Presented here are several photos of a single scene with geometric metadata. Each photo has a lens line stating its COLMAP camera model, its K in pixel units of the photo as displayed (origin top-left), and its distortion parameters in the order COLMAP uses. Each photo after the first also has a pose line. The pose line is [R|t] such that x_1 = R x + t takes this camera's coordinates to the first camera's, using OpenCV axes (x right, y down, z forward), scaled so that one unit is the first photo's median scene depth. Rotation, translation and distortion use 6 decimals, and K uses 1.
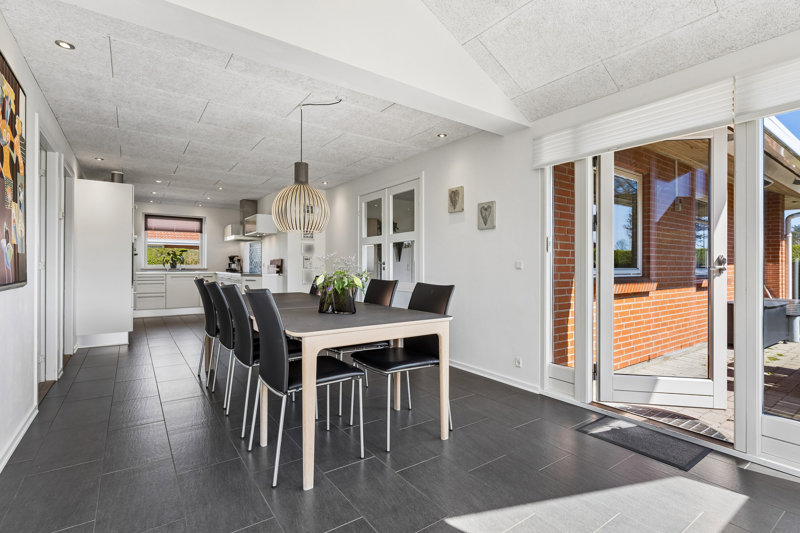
lens RADIAL K [[379.9, 0, 399.9], [0, 379.9, 263.8], [0, 0, 1]] dist [-0.005598, 0.000755]
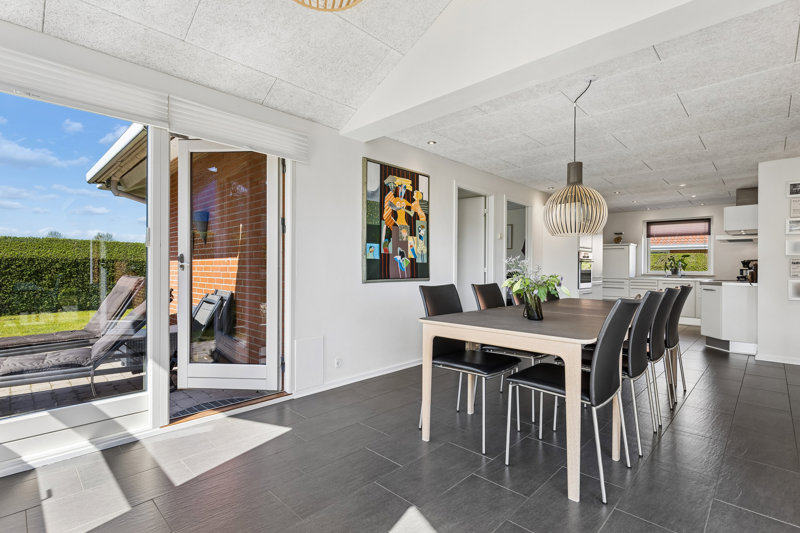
lens RADIAL K [[379.9, 0, 401.0], [0, 379.9, 269.5], [0, 0, 1]] dist [-0.005598, 0.000755]
pose [[0.189138, 0.001558, -0.981949, 0.410615], [-0.003633, 0.999993, 0.000887, 0.002387], [0.981944, 0.003400, 0.189143, 0.269455]]
